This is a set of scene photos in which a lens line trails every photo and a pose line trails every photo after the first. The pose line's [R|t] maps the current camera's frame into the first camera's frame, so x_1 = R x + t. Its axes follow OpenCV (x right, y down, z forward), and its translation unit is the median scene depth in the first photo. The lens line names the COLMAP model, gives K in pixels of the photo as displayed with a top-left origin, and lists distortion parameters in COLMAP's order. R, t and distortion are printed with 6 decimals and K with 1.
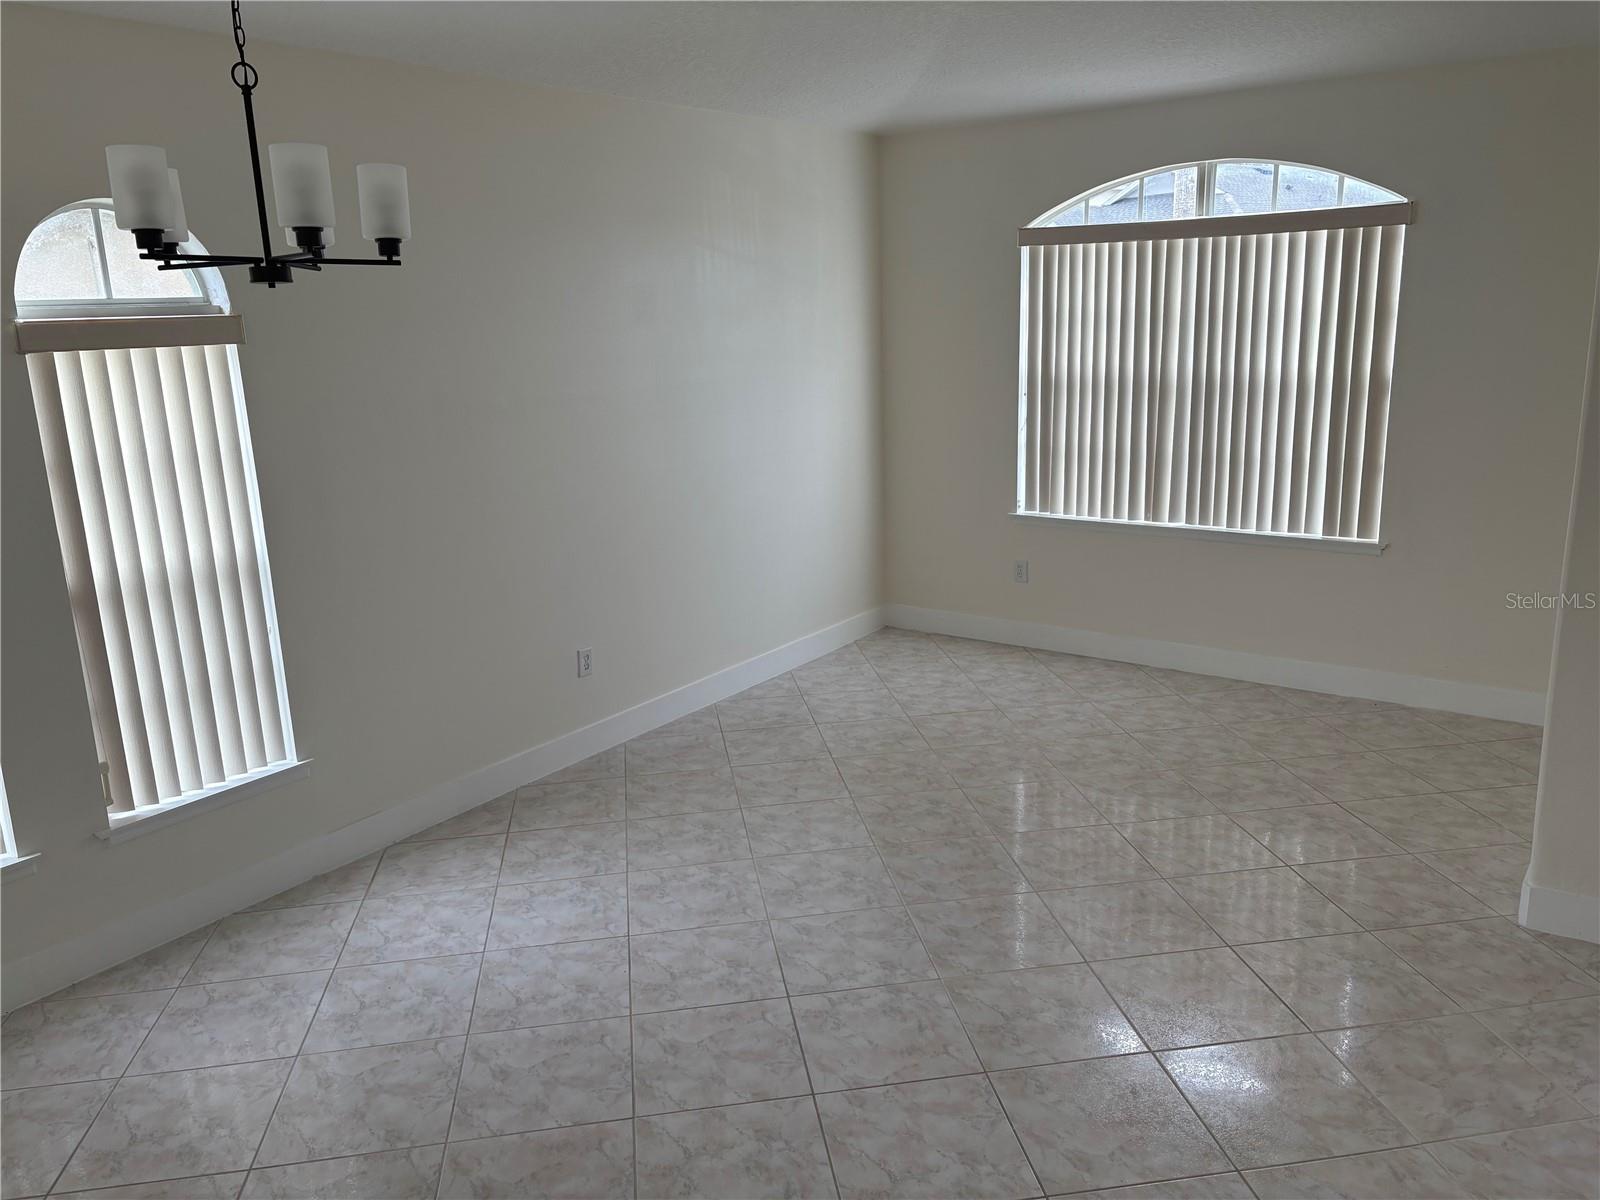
lens RADIAL K [[1214.5, 0, 798.8], [0, 1214.5, 602.4], [0, 0, 1]] dist [0.016125, 0.002889]
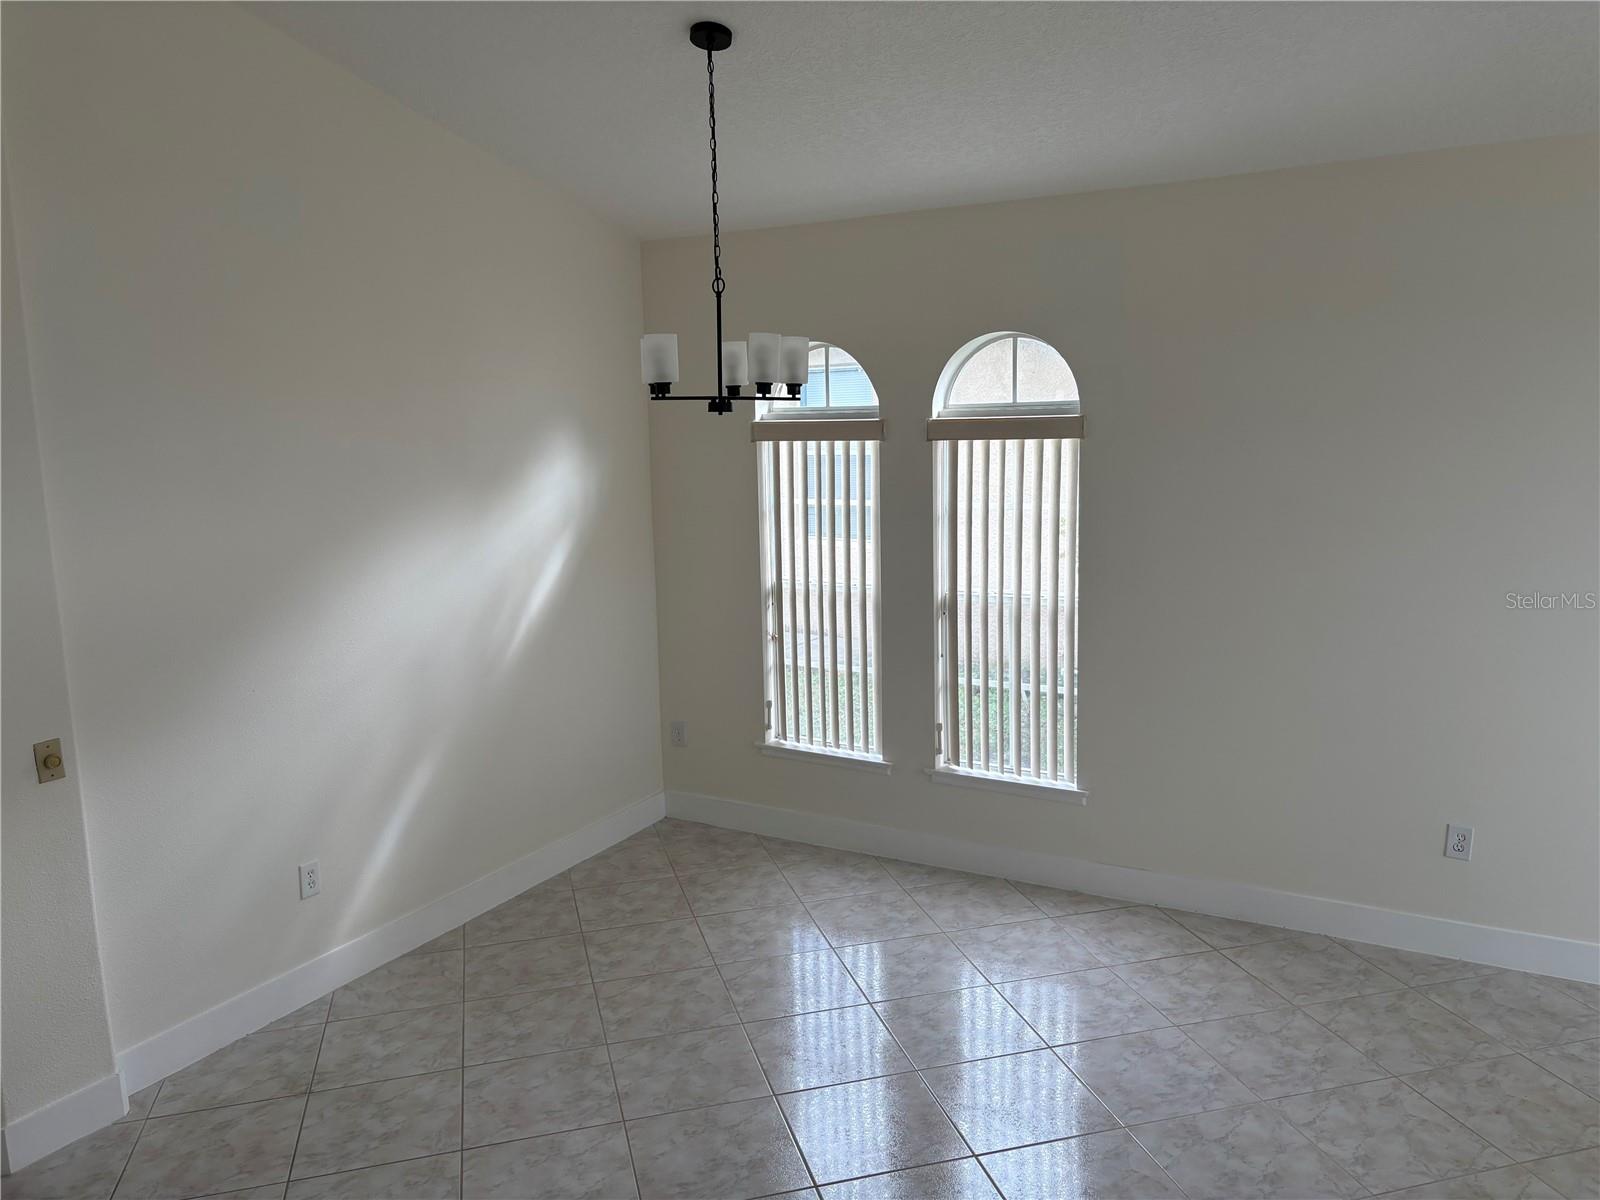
lens RADIAL K [[1214.5, 0, 798.2], [0, 1214.5, 601.1], [0, 0, 1]] dist [0.016125, 0.002889]
pose [[0.110546, 0.191011, -0.975343, 0.670661], [-0.220025, 0.961711, 0.163404, -0.176683], [0.969210, 0.196536, 0.148340, 0.528282]]
